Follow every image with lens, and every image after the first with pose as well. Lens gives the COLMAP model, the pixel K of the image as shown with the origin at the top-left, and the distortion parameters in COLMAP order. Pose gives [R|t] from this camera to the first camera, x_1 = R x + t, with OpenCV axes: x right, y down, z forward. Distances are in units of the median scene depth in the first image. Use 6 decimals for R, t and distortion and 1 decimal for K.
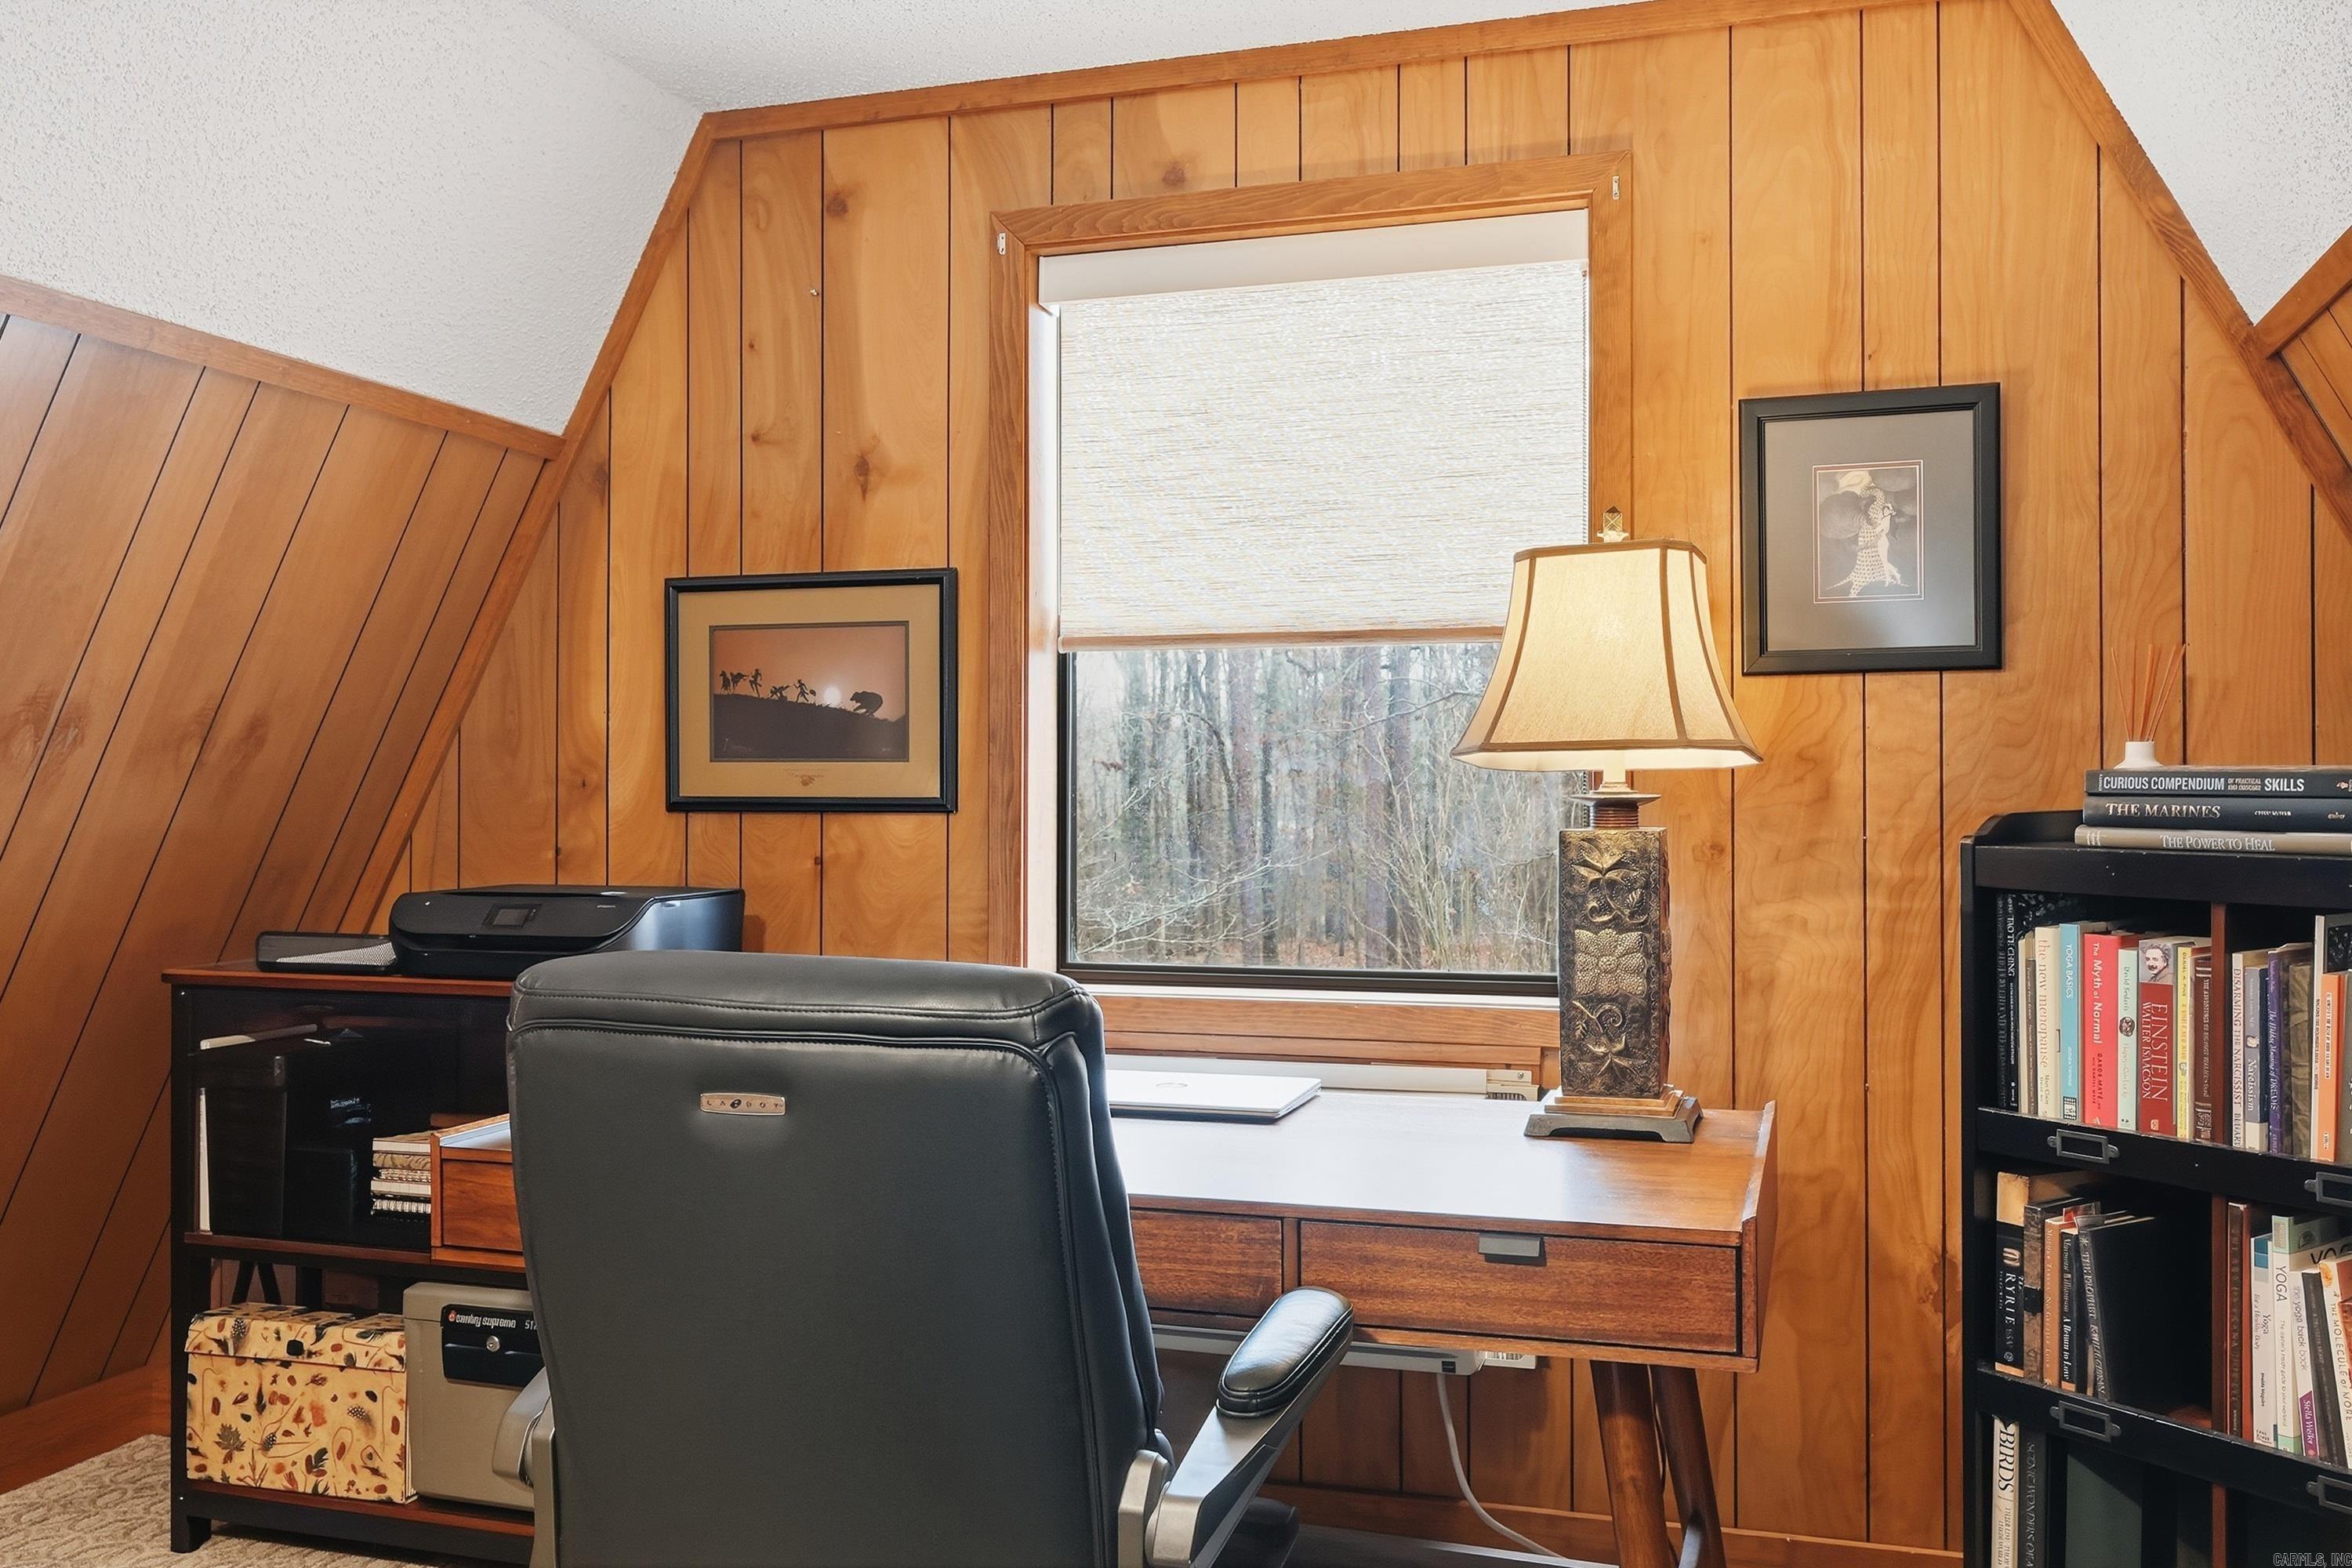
lens RADIAL K [[1969.4, 0, 1176.0], [0, 1969.4, 784.0], [0, 0, 1]] dist [0.005404, -0.001909]
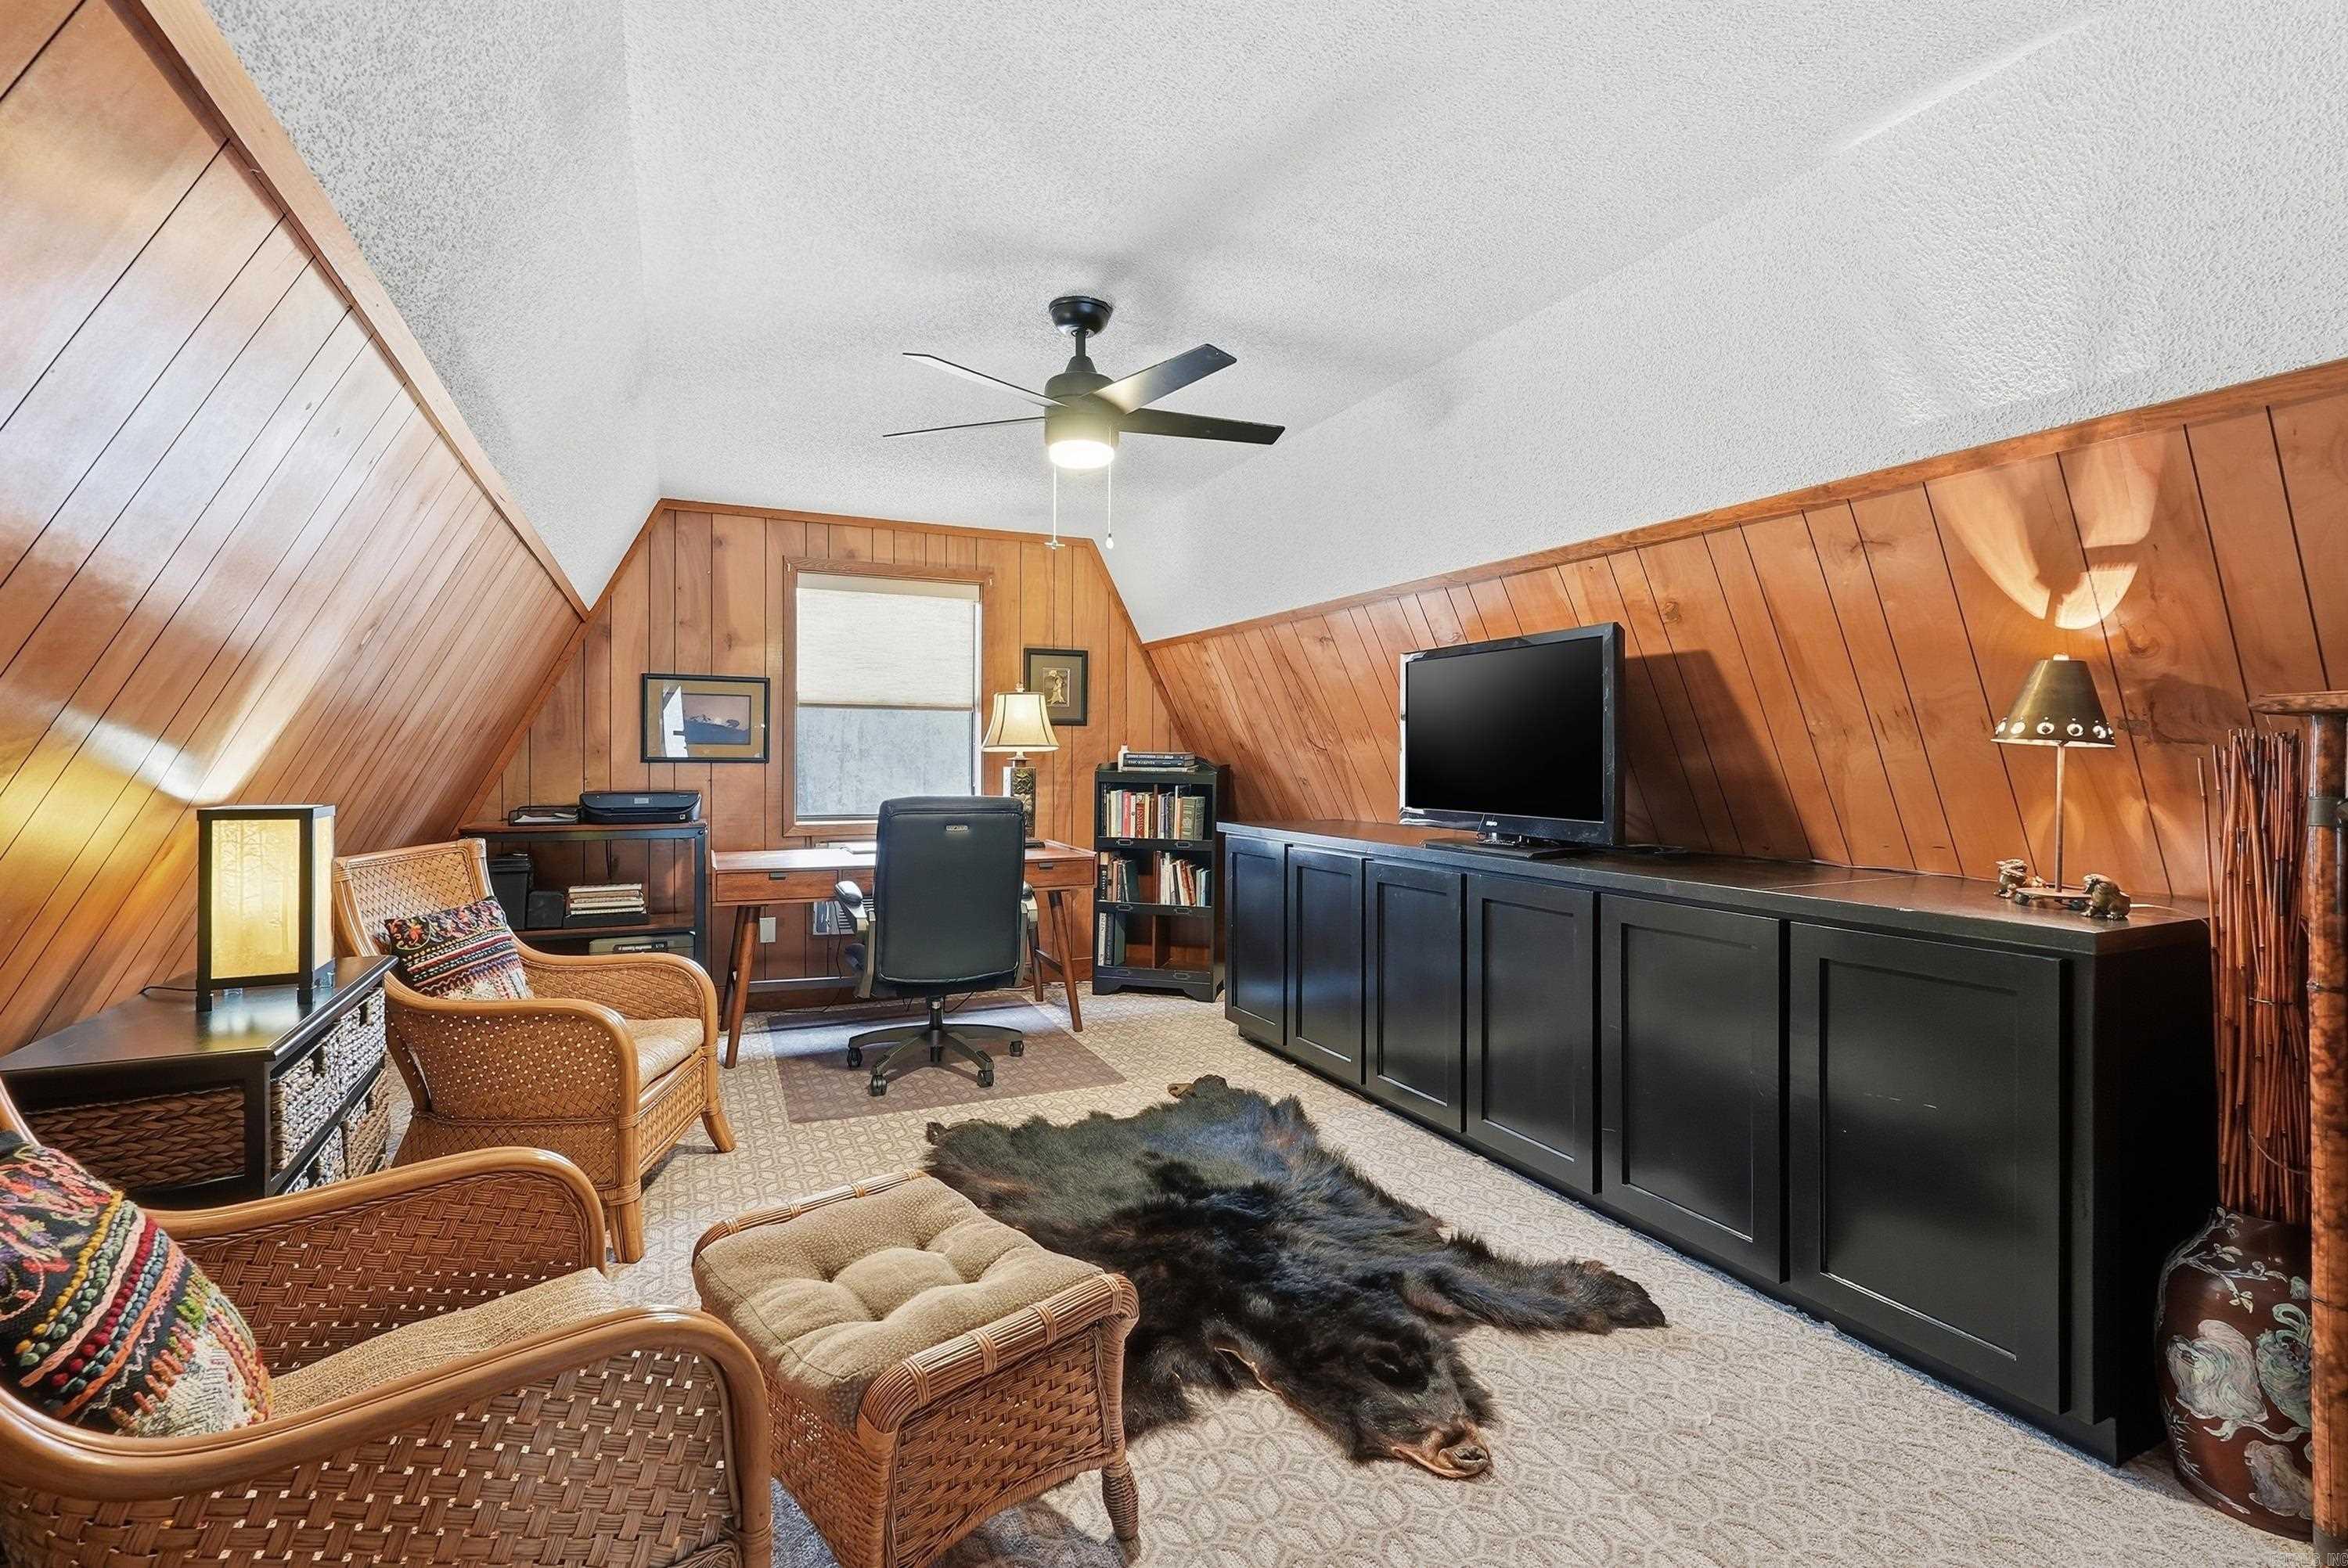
lens RADIAL K [[1047.6, 0, 1169.1], [0, 1047.6, 762.0], [0, 0, 1]] dist [0.001086, 0.000257]
pose [[0.738186, 0.001632, 0.674596, -0.750457], [-0.010538, 0.999903, 0.009113, -0.007487], [-0.674515, -0.013836, 0.738131, -0.546337]]
